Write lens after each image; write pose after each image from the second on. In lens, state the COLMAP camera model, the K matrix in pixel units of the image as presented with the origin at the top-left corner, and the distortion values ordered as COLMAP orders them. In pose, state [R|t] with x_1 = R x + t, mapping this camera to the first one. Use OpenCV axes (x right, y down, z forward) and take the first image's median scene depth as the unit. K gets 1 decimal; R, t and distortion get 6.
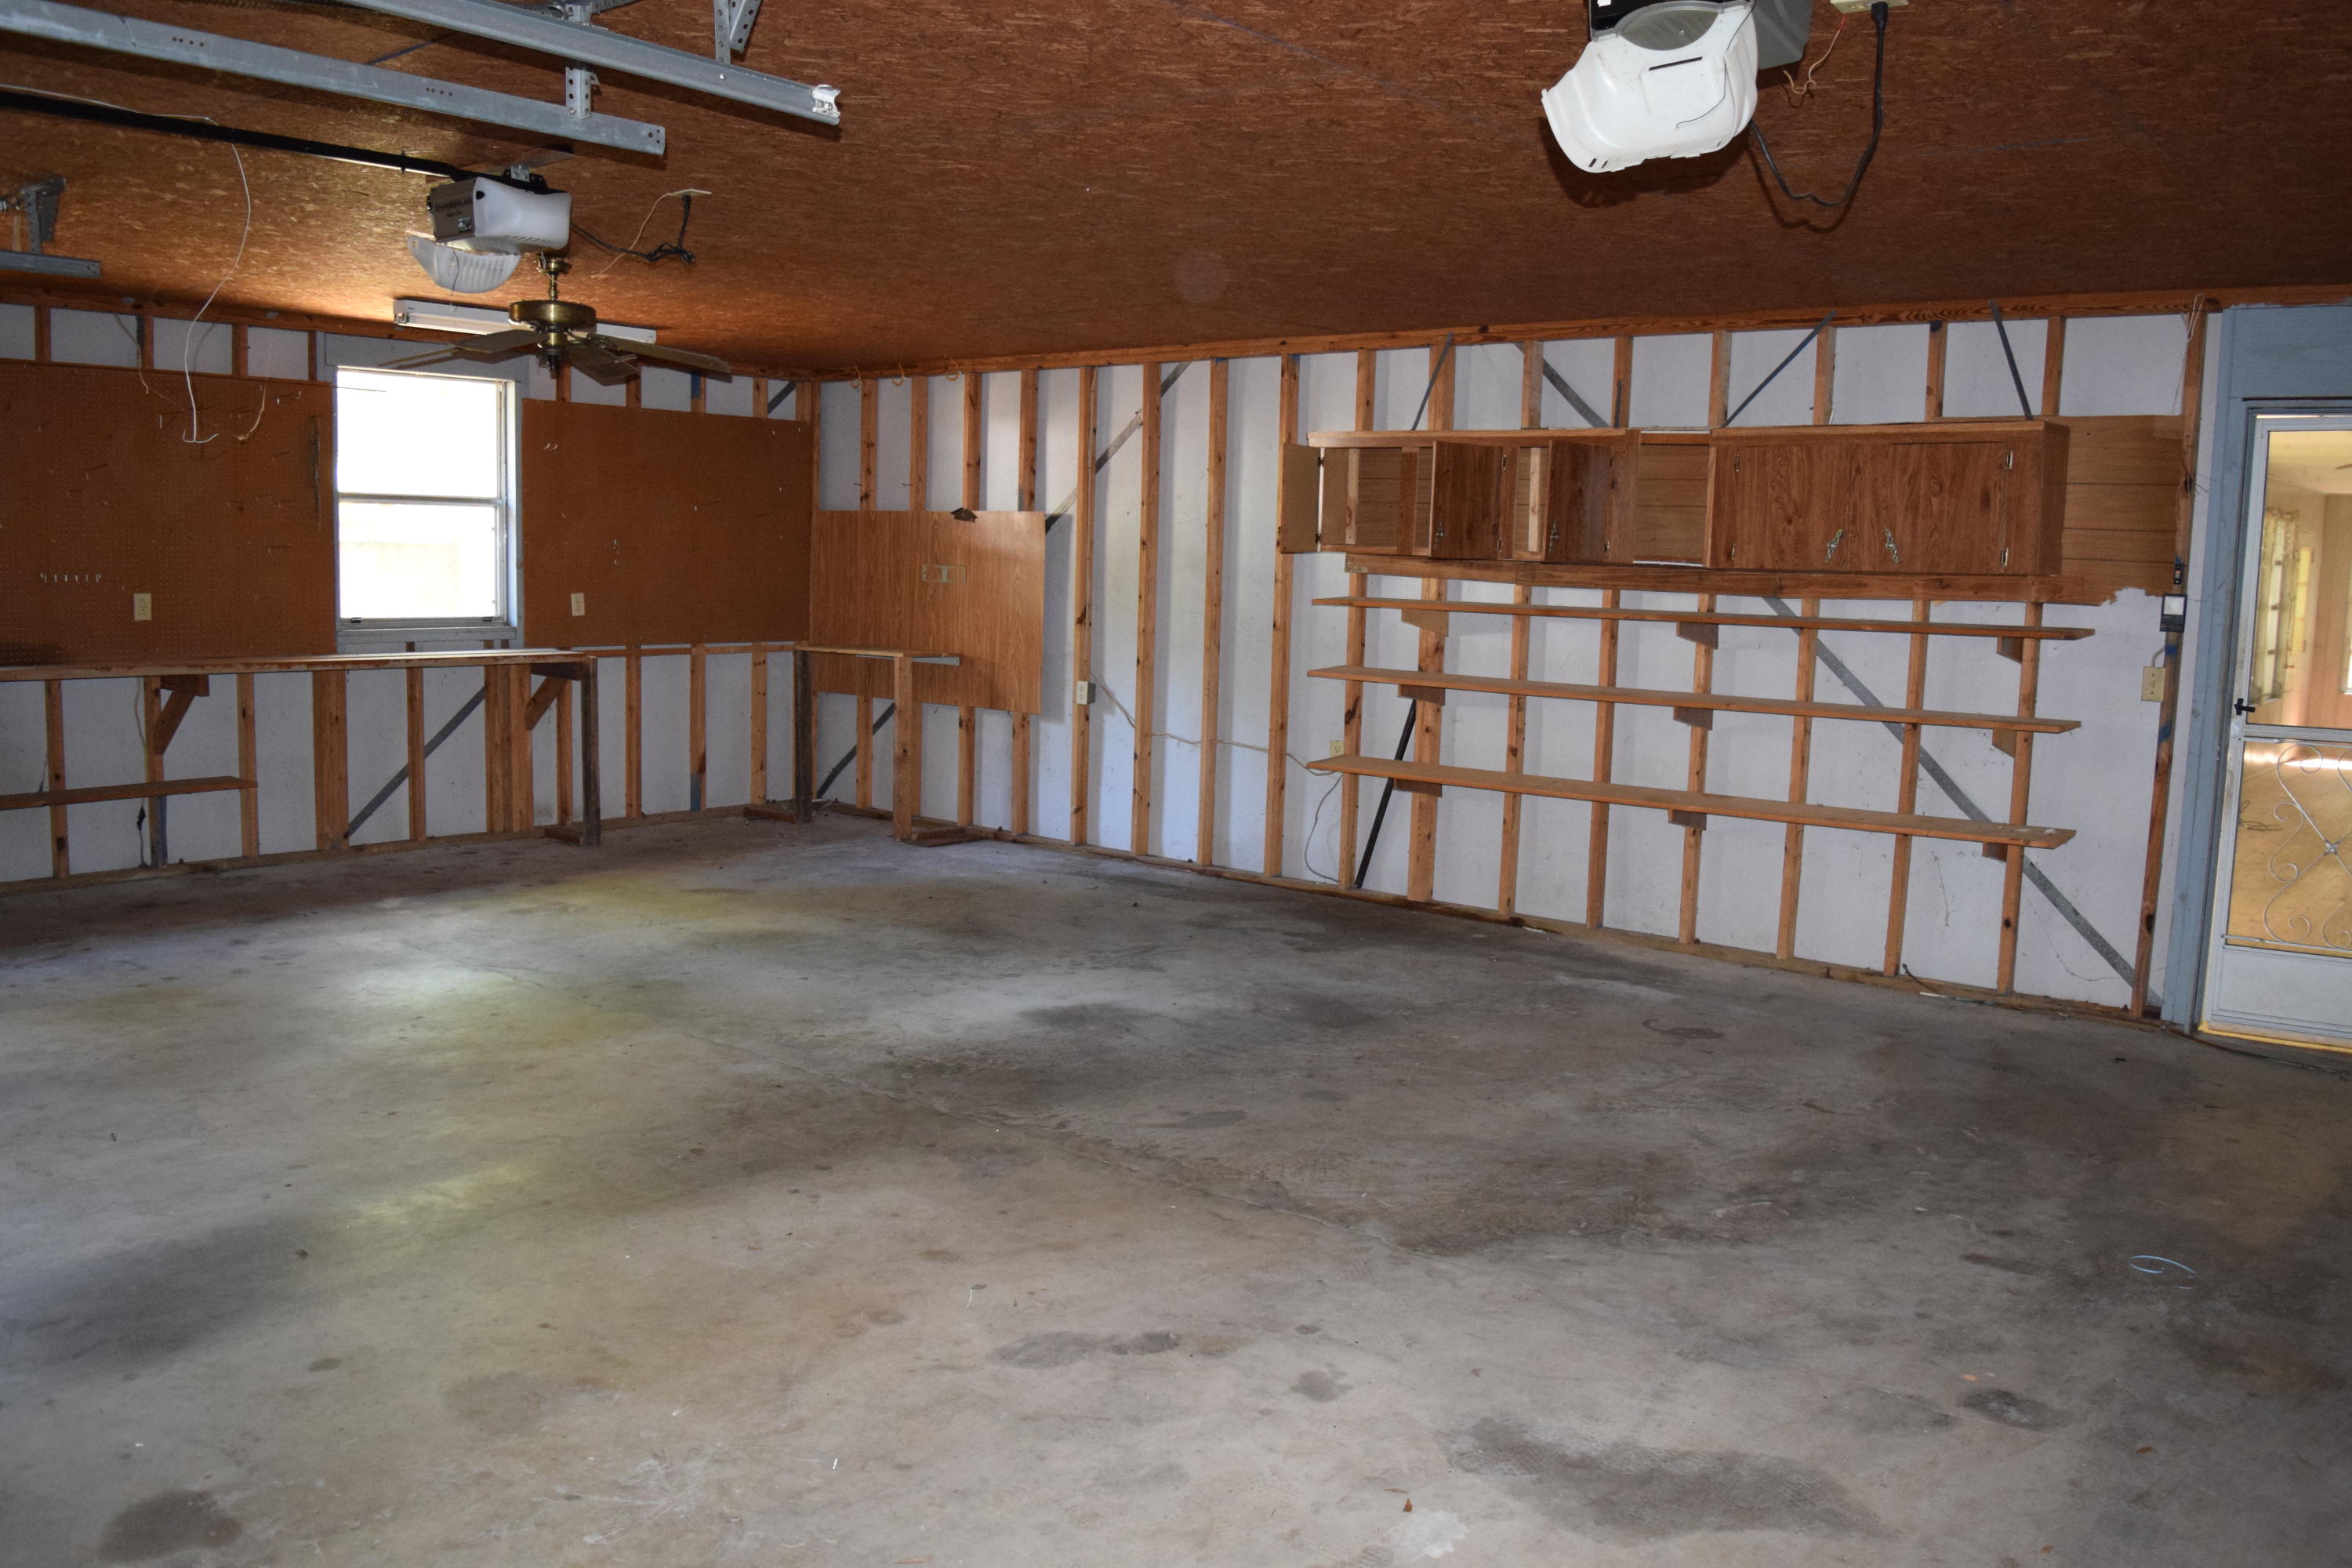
lens RADIAL K [[1845.9, 0, 1182.9], [0, 1845.9, 789.5], [0, 0, 1]] dist [-0.096308, 0.024846]
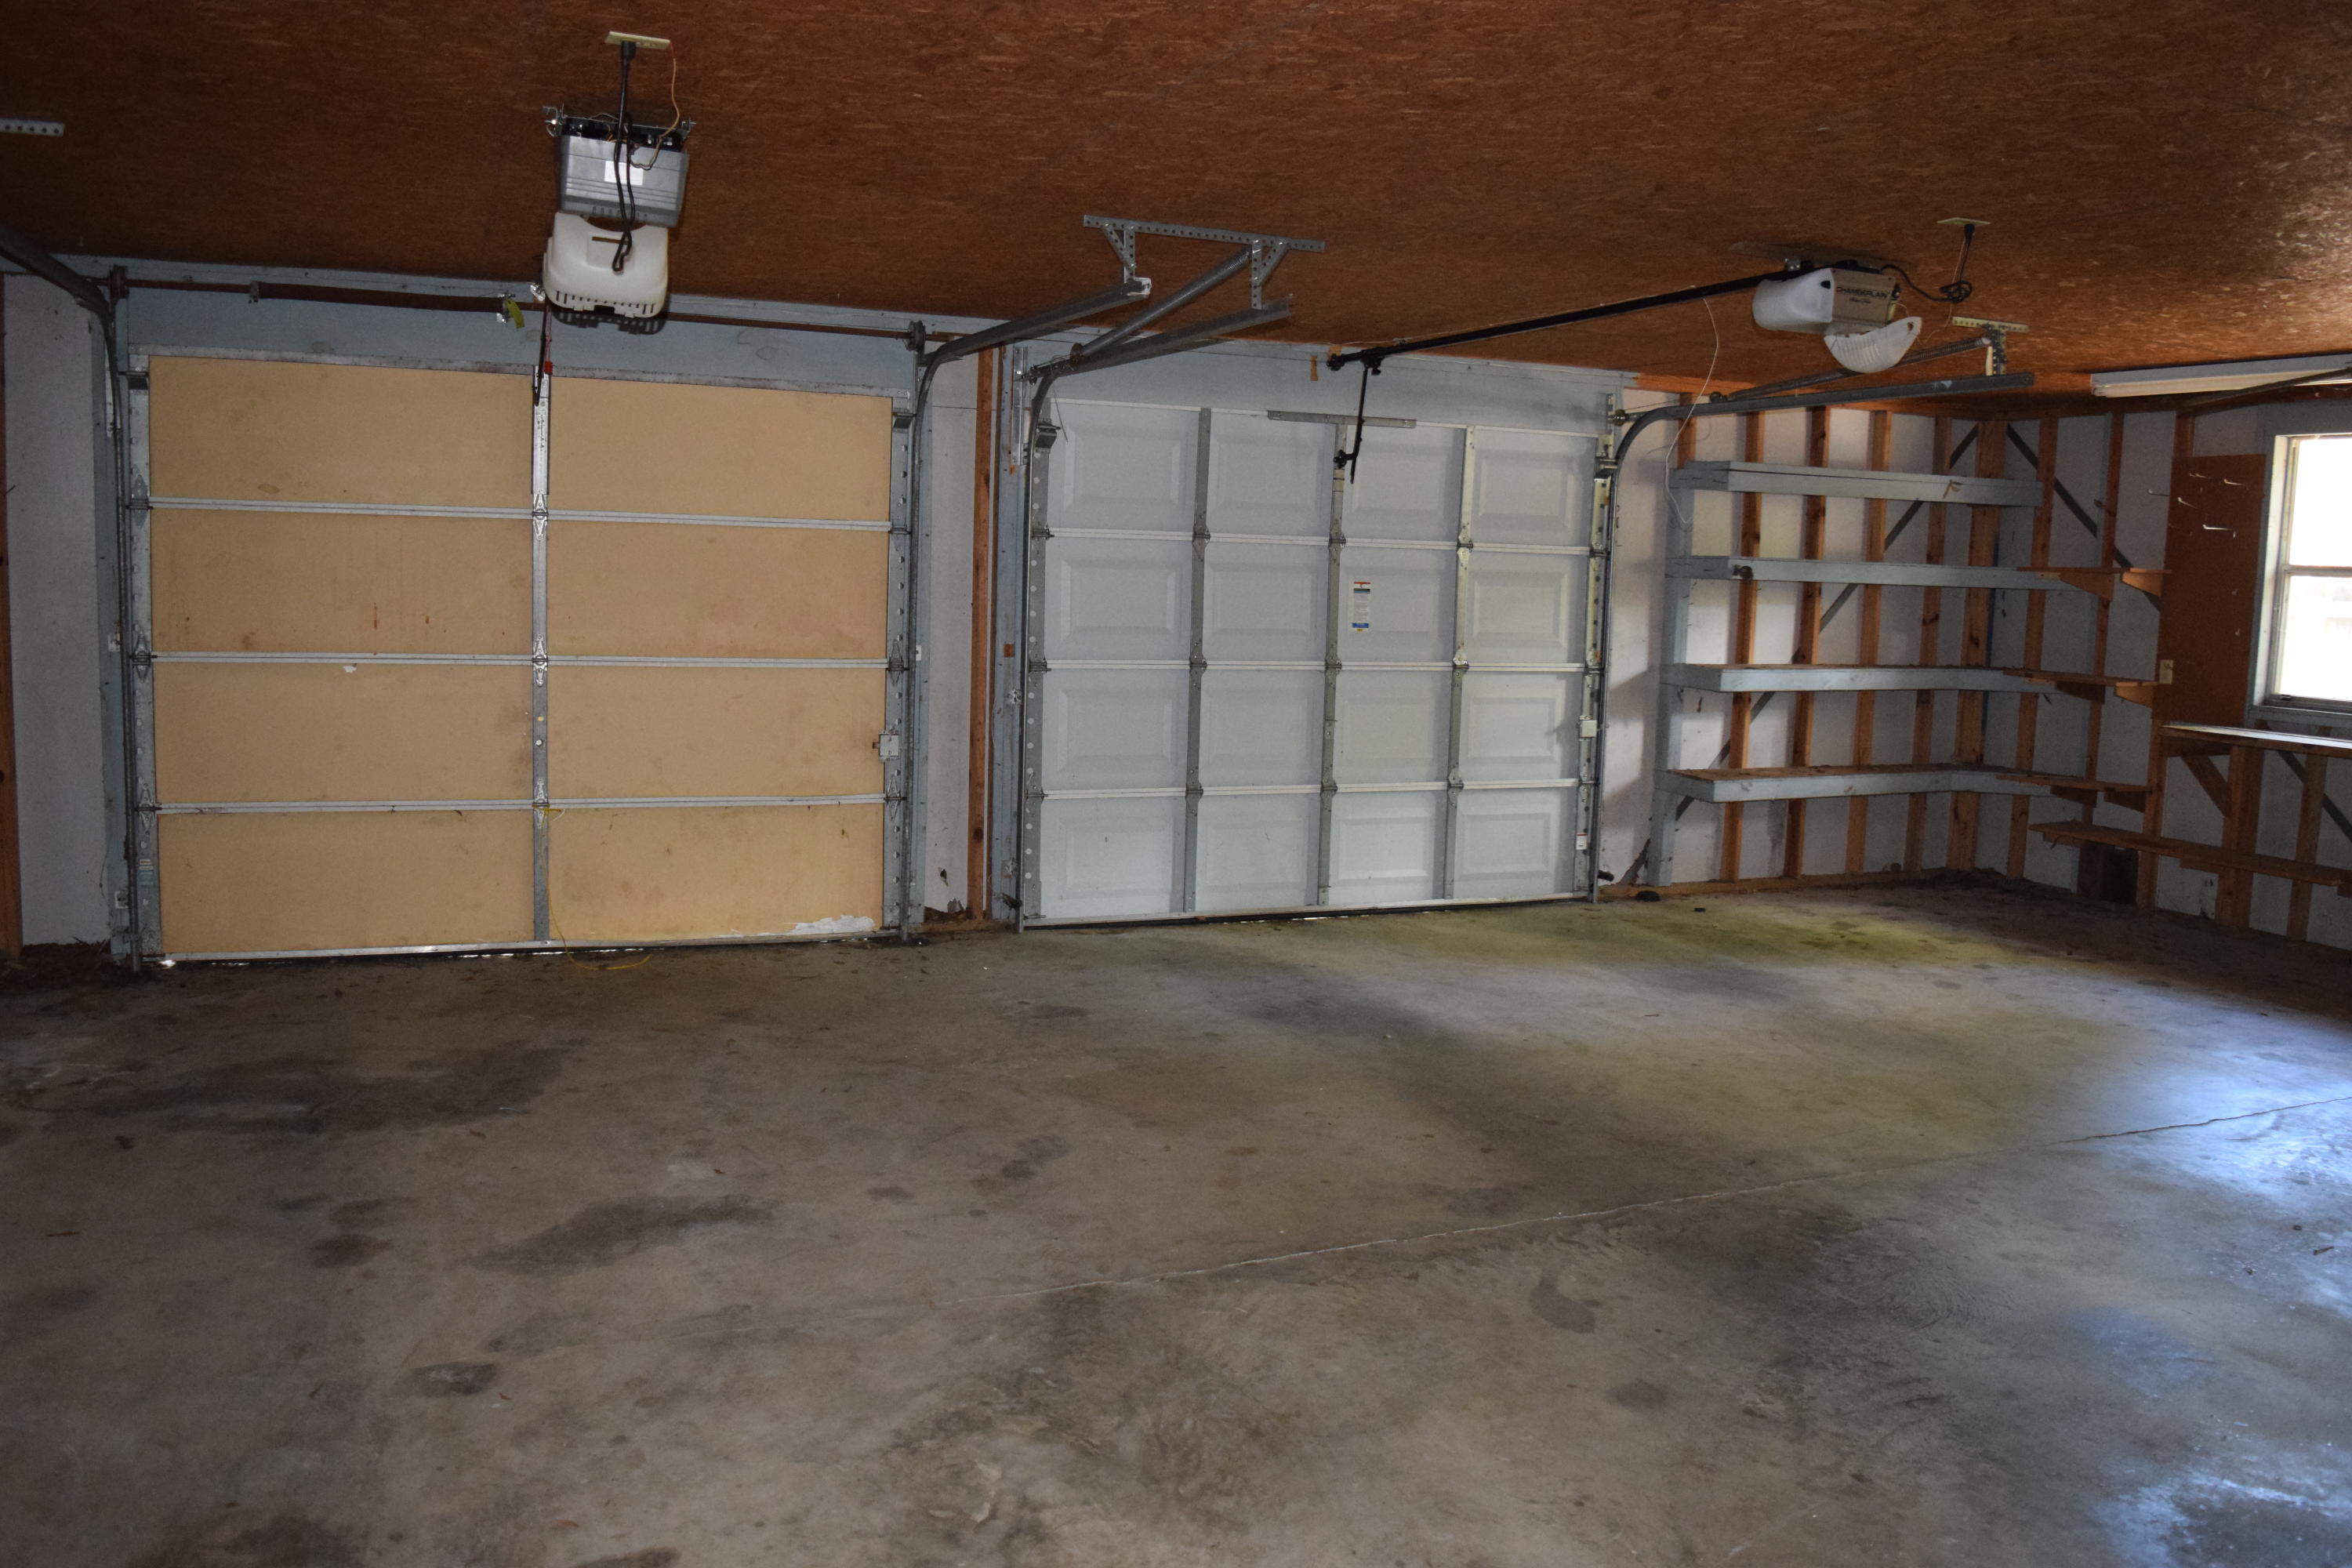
lens RADIAL K [[1845.9, 0, 1181.3], [0, 1845.9, 777.4], [0, 0, 1]] dist [-0.096308, 0.024846]
pose [[-0.465985, 0.060638, -0.882712, 0.864040], [-0.153596, 0.976958, 0.148196, -0.150021], [0.871359, 0.204638, -0.445934, 1.313095]]
